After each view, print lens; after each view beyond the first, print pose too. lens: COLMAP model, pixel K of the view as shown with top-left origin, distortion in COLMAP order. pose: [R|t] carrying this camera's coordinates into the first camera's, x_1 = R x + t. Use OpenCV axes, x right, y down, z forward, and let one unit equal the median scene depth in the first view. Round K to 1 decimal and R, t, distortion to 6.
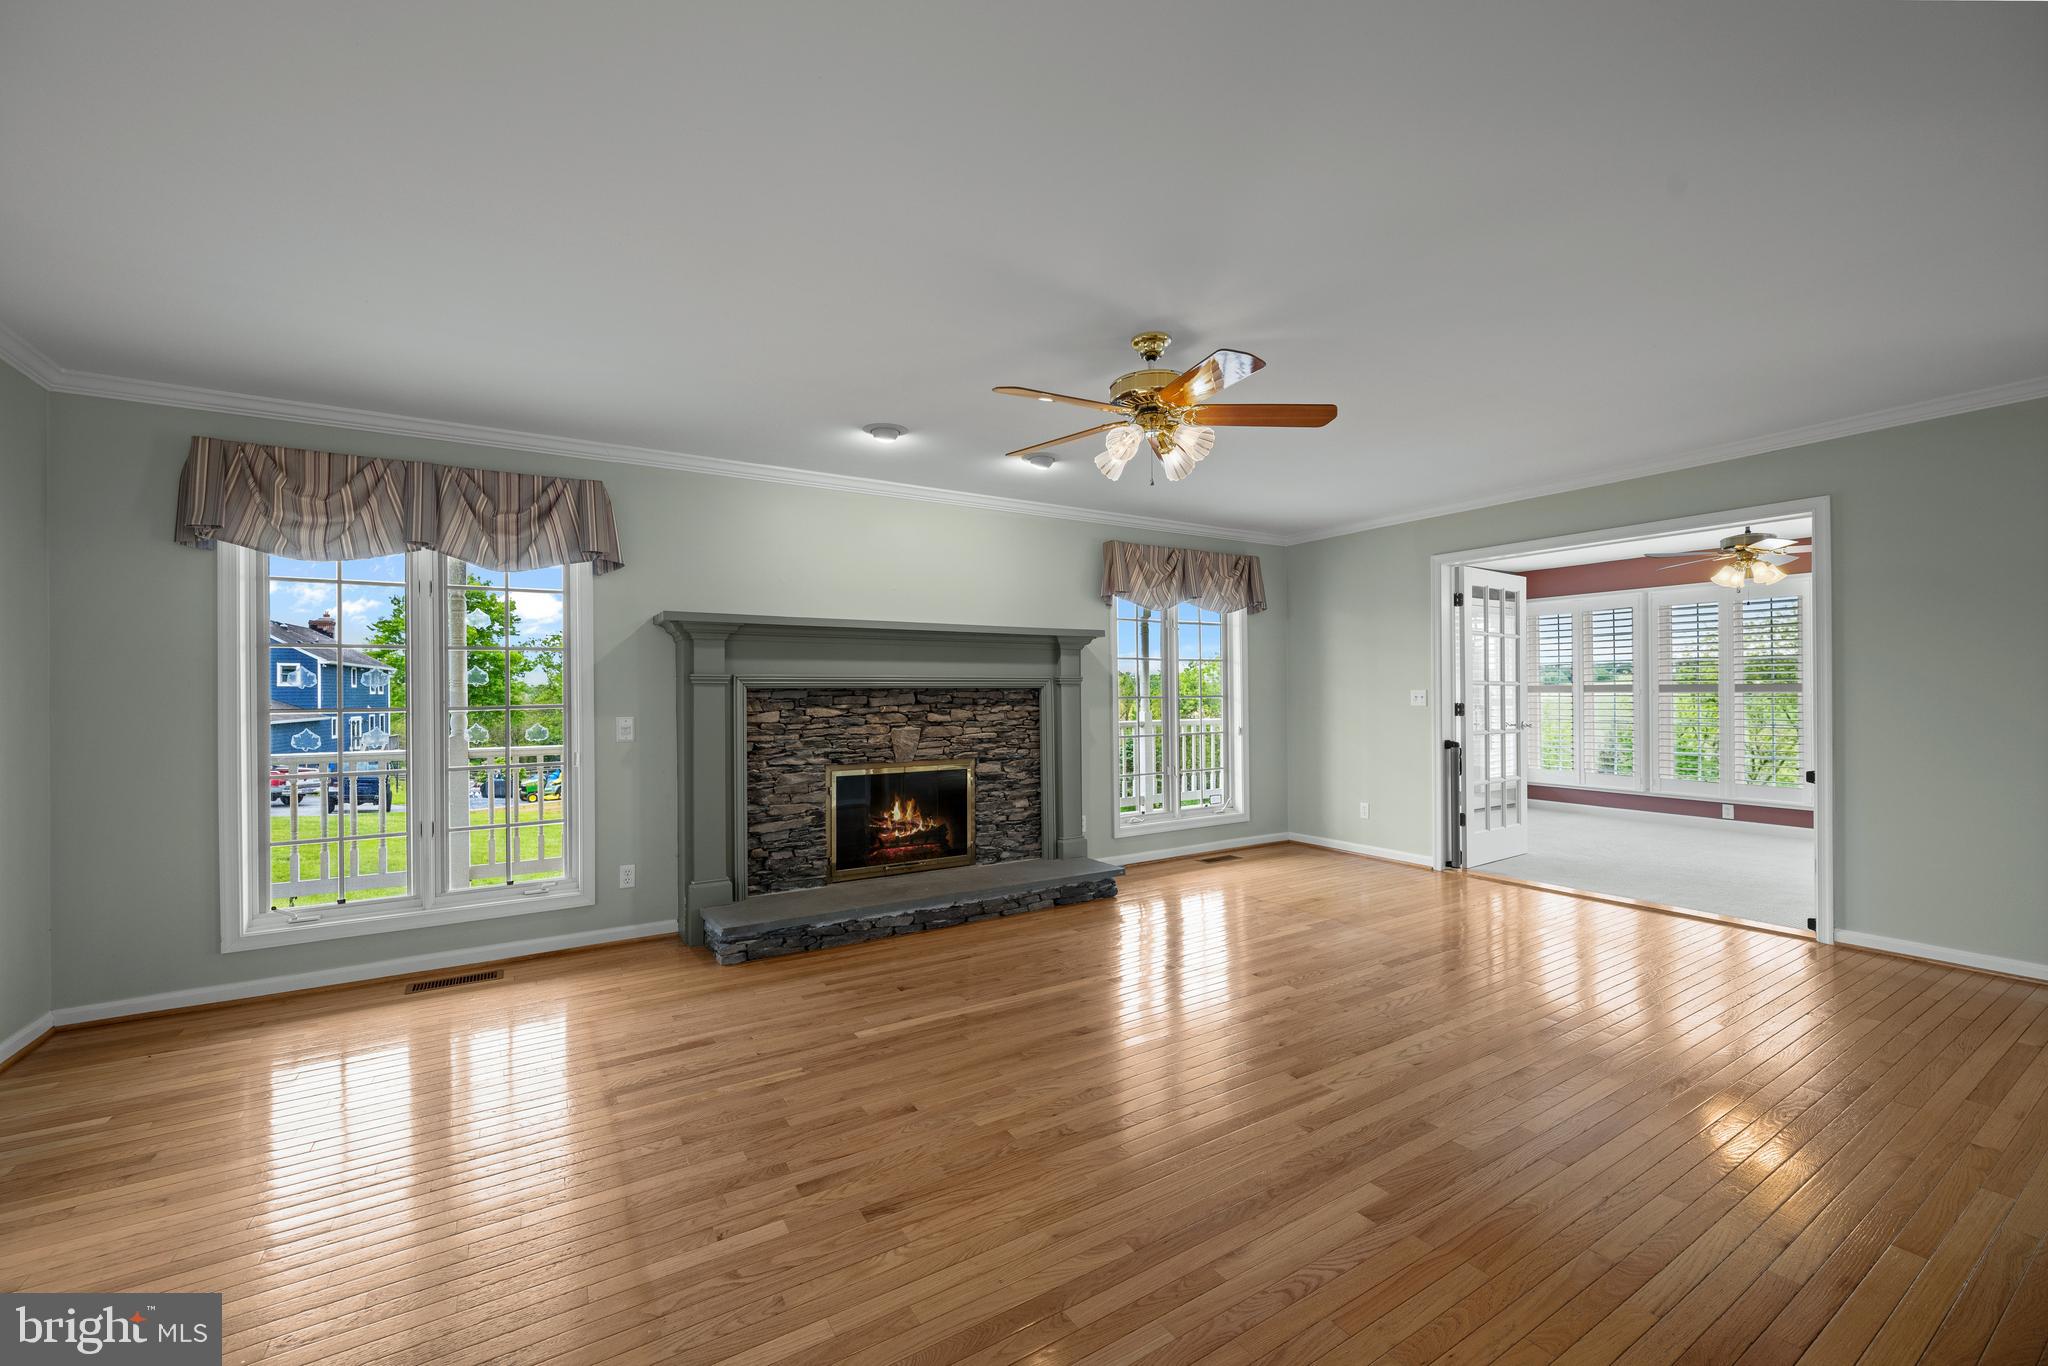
lens RADIAL K [[813.5, 0, 1018.4], [0, 813.5, 683.3], [0, 0, 1]] dist [0.001661, 0.000188]
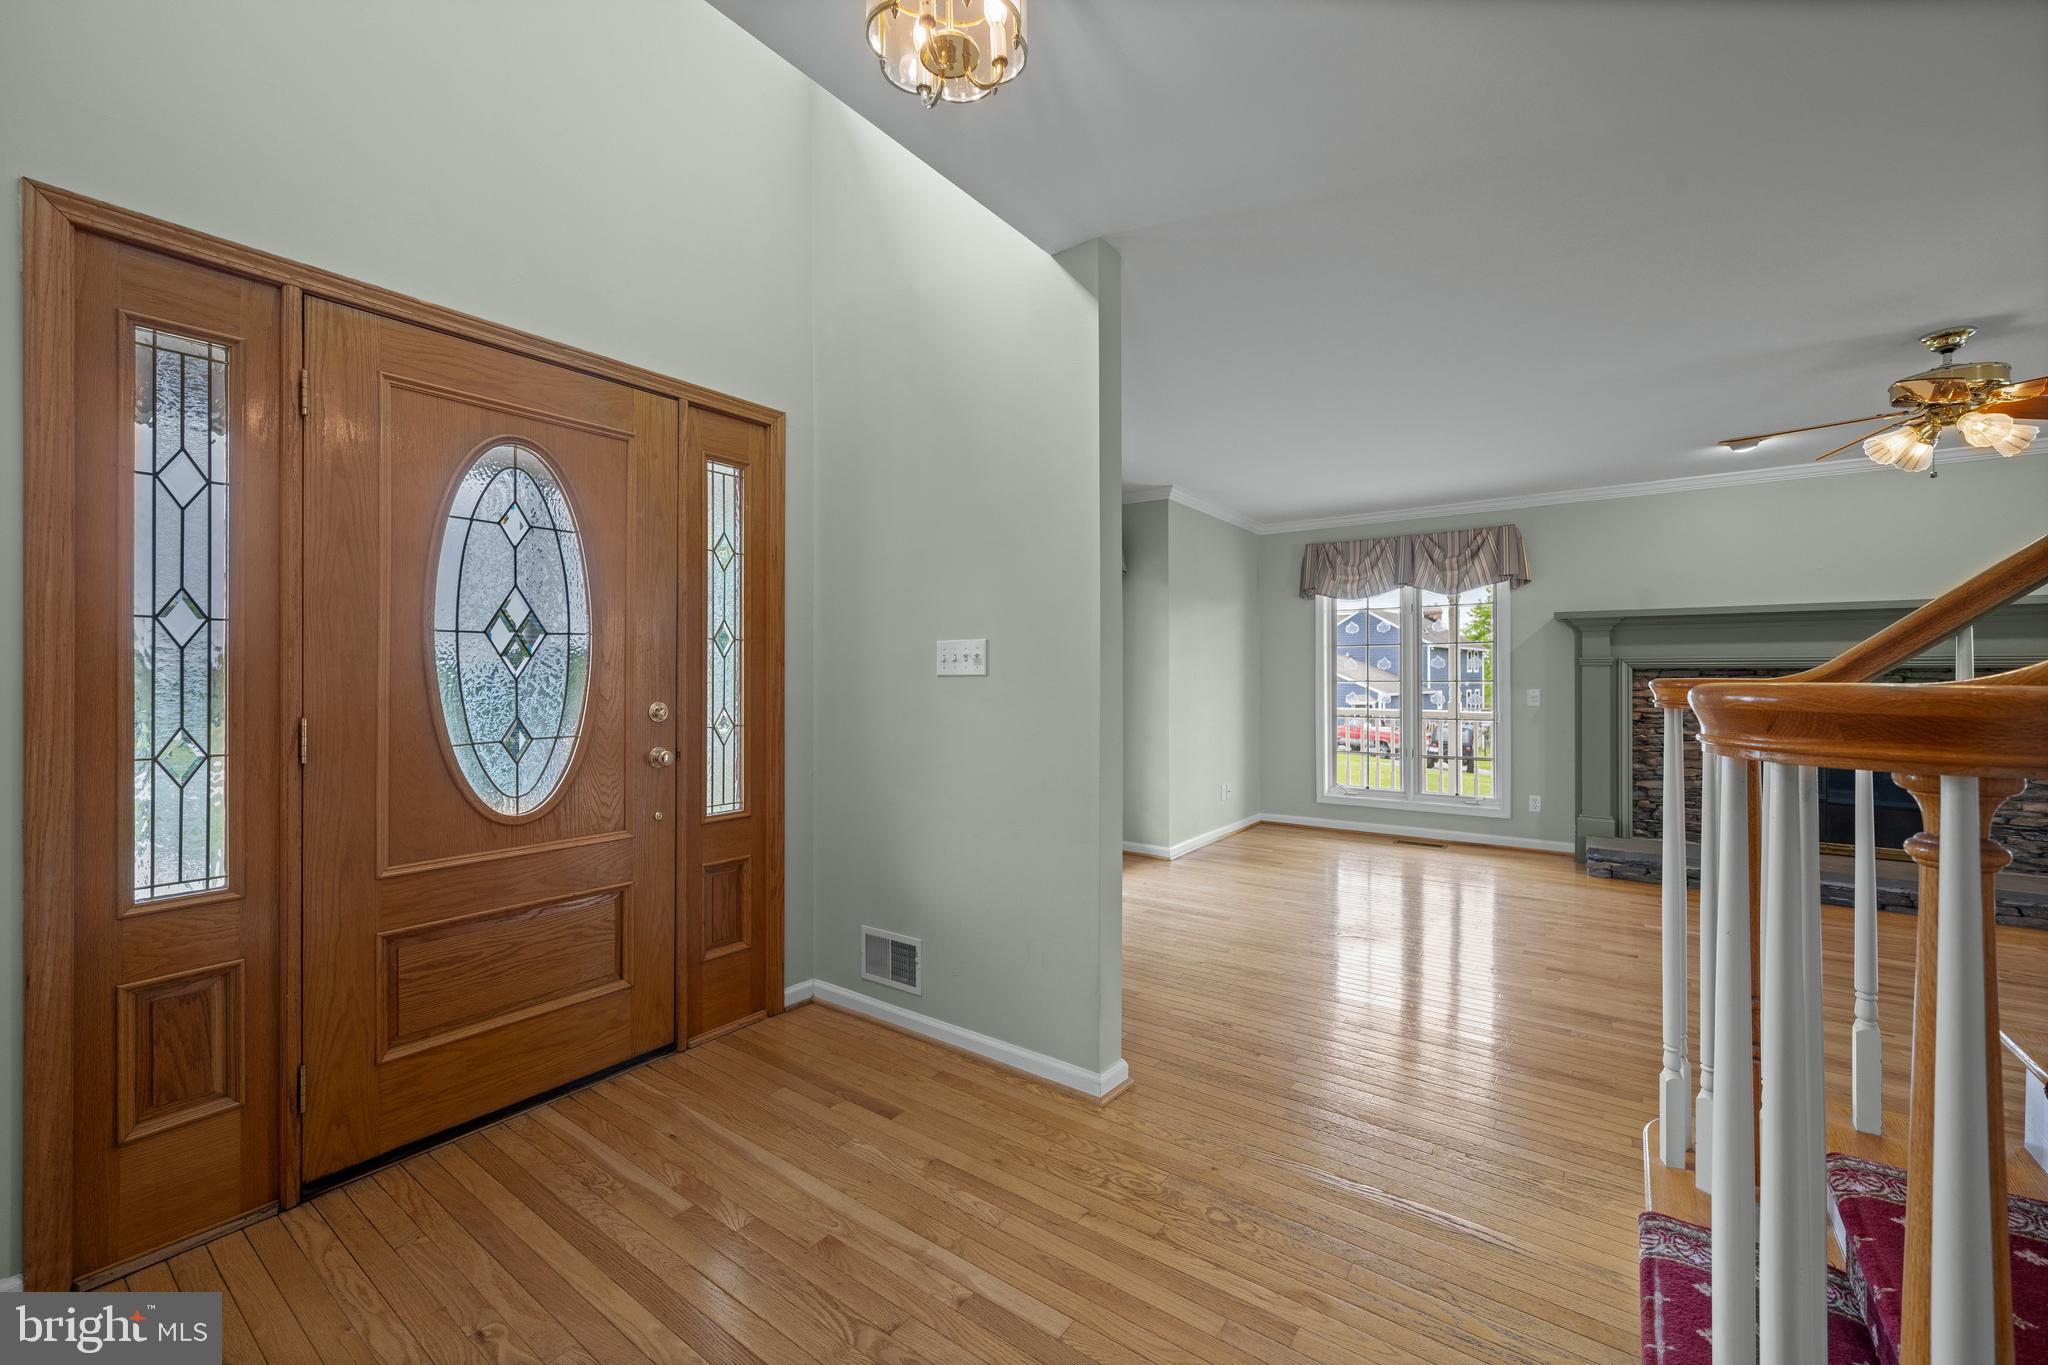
lens RADIAL K [[823.9, 0, 1012.8], [0, 823.9, 691.5], [0, 0, 1]] dist [-0.000004, 0.000198]
pose [[0.372694, 0.025279, -0.927610, 0.452109], [0.008688, 0.999490, 0.030729, -0.005486], [0.927914, -0.019512, 0.372284, -0.321790]]
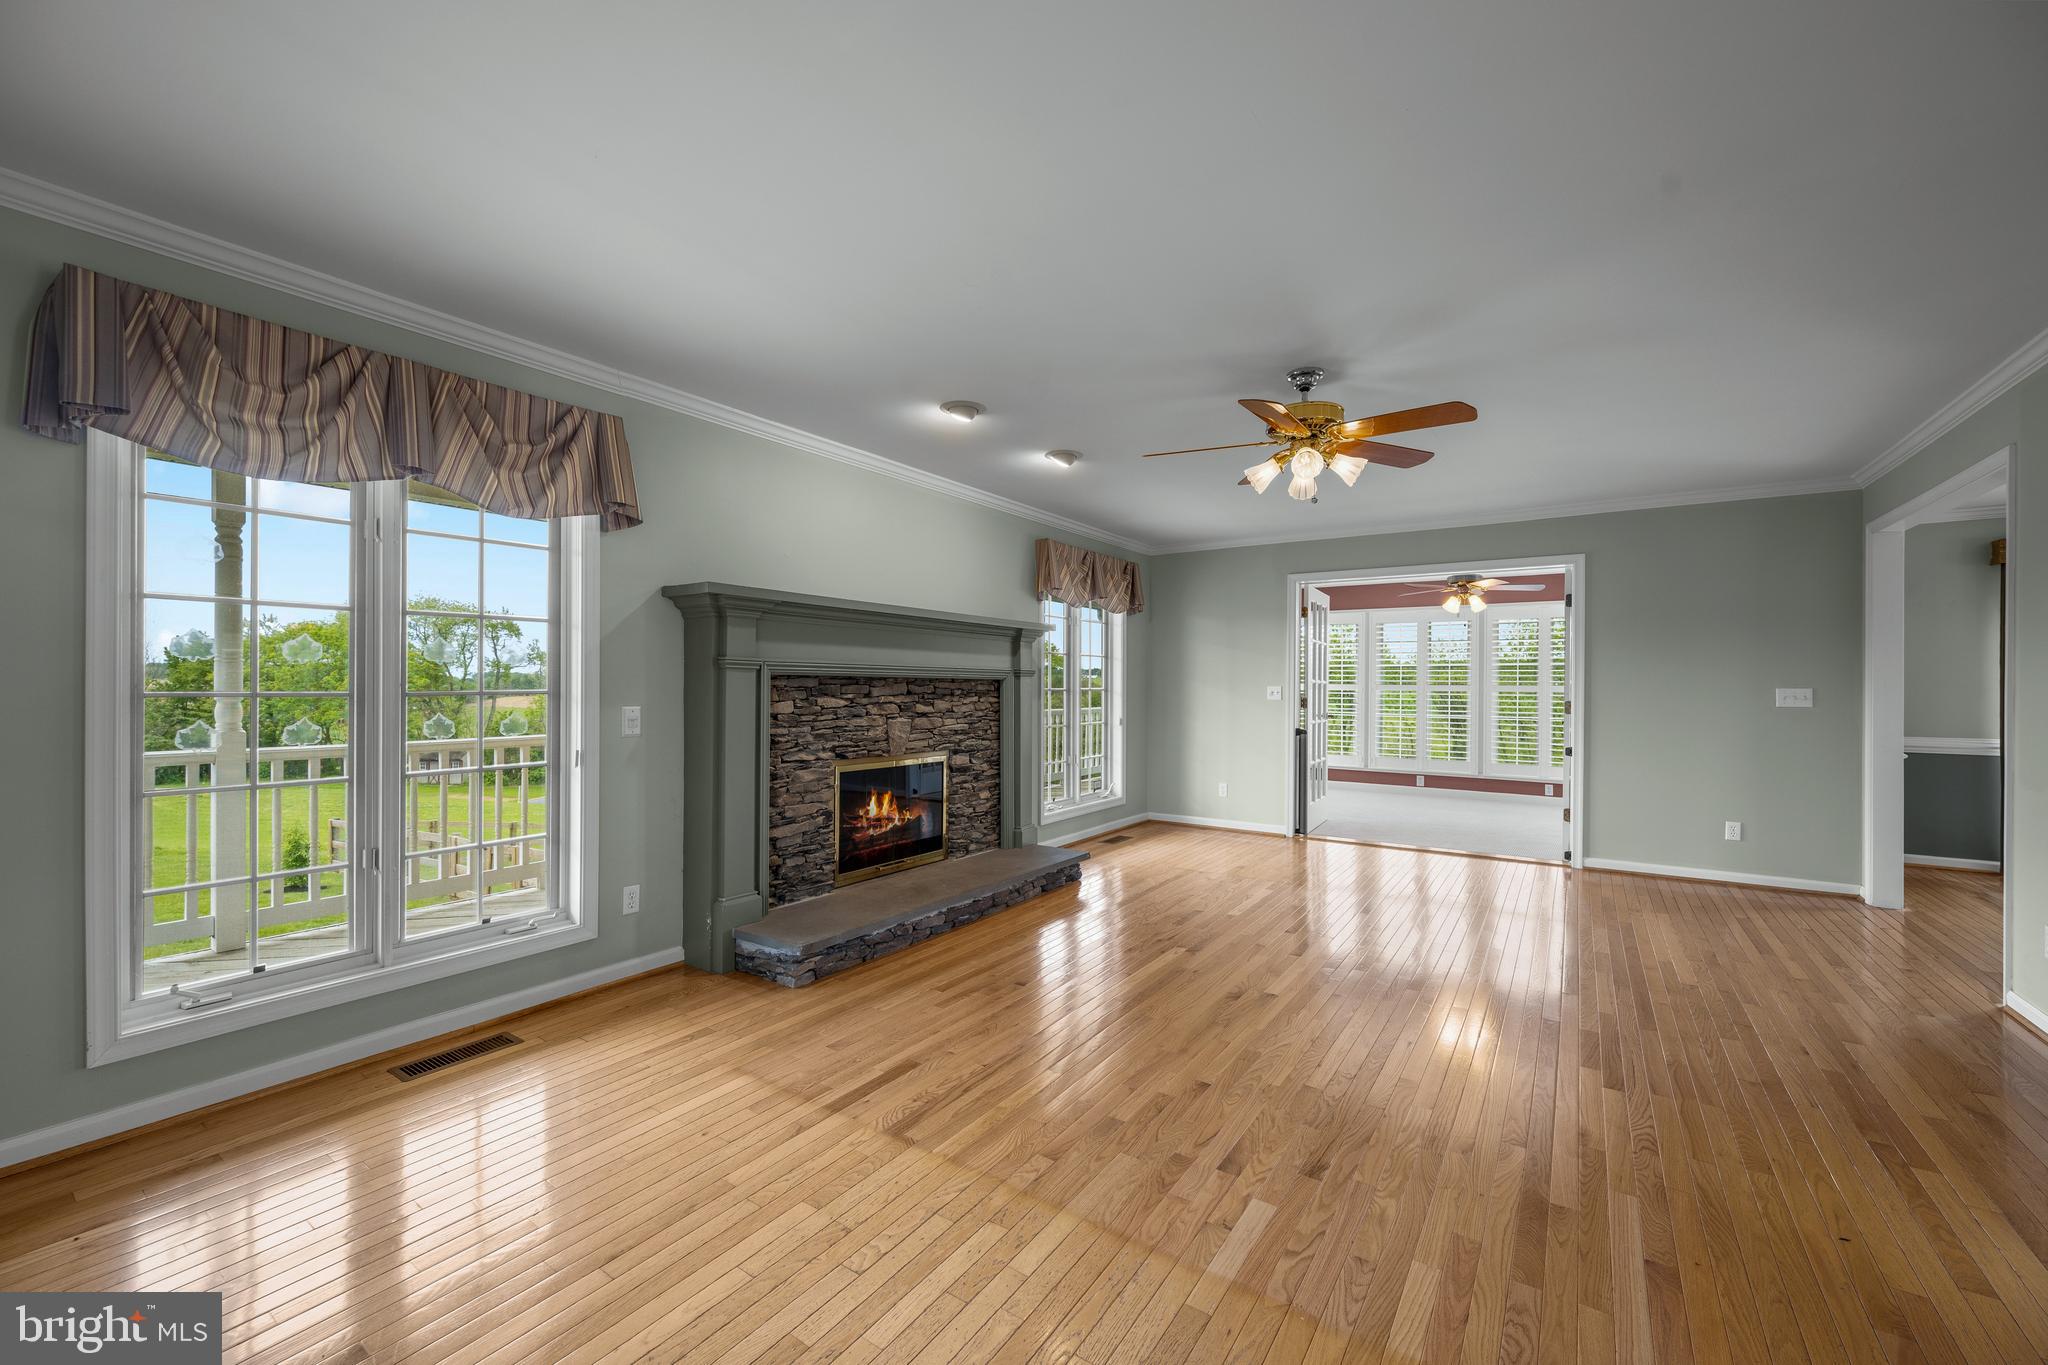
lens RADIAL K [[814.1, 0, 1014.8], [0, 814.1, 679.6], [0, 0, 1]] dist [0.001588, 0.000176]
pose [[0.916165, 0.016205, 0.400474, -0.421068], [-0.017713, 0.999843, 0.000063, 0.006638], [-0.400410, -0.007152, 0.916308, 0.081993]]
